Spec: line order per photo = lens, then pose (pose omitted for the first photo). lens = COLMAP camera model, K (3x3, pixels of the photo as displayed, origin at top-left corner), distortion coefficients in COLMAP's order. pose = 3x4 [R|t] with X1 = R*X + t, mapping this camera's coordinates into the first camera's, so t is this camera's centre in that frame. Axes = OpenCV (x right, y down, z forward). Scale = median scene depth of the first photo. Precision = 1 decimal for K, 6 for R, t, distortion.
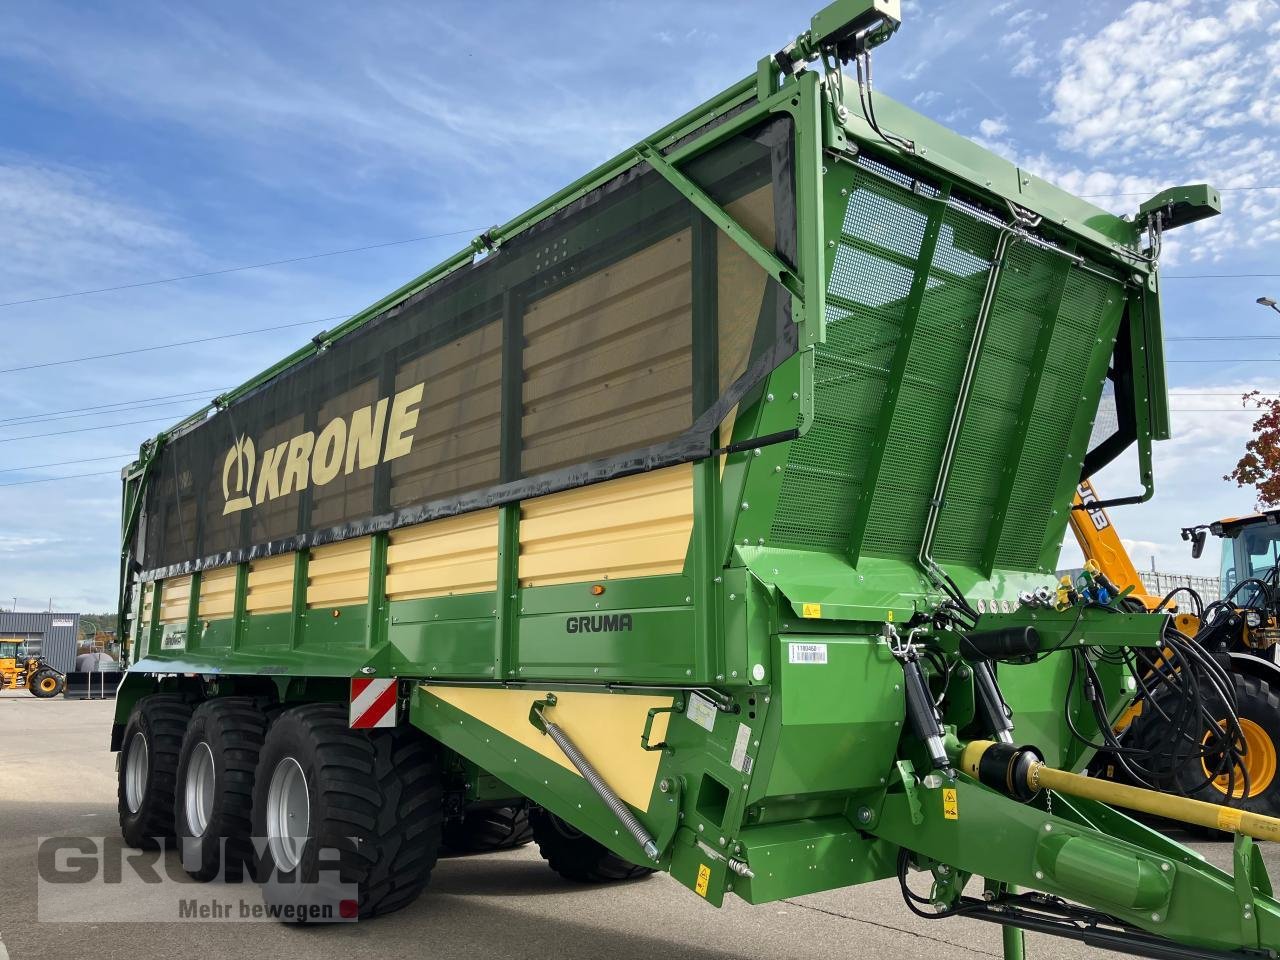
lens RADIAL K [[1071.2, 0, 638.8], [0, 1071.2, 485.8], [0, 0, 1]] dist [0.010761, 0.006461]
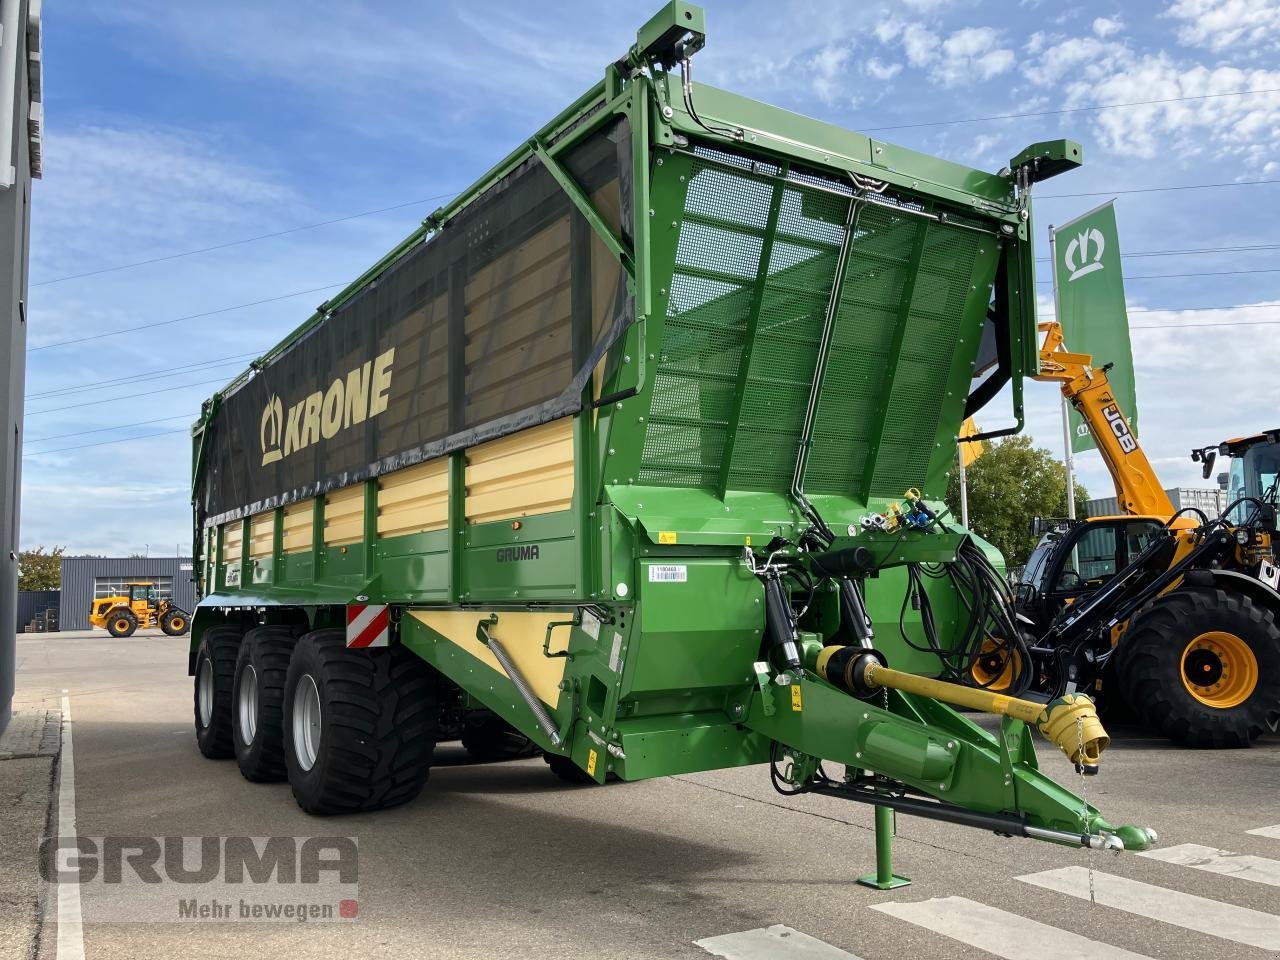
lens RADIAL K [[1063.9, 0, 640.0], [0, 1063.9, 480.0], [0, 0, 1]] dist [0.057283, -0.084065]
pose [[0.994786, -0.028553, -0.097902, 0.192959], [0.033936, 0.997977, 0.053767, -0.009147], [0.096169, -0.056809, 0.993743, -0.134068]]
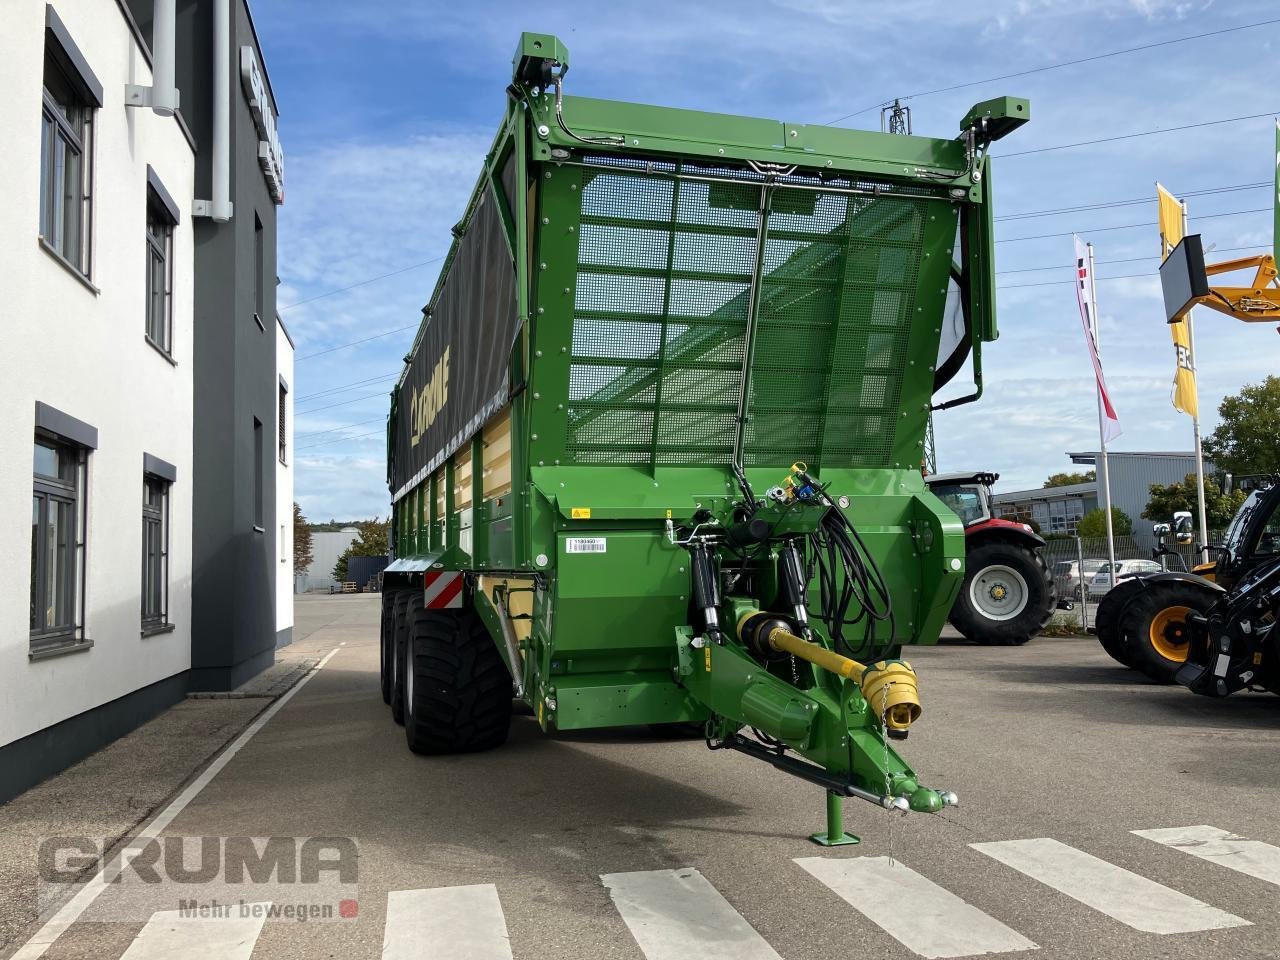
lens RADIAL K [[1057.9, 0, 639.2], [0, 1057.9, 471.1], [0, 0, 1]] dist [0.074110, -0.111141]
pose [[0.927055, -0.051415, -0.371383, 0.553666], [0.080559, 0.994733, 0.063380, -0.008716], [0.366168, -0.088675, 0.926314, -0.134594]]
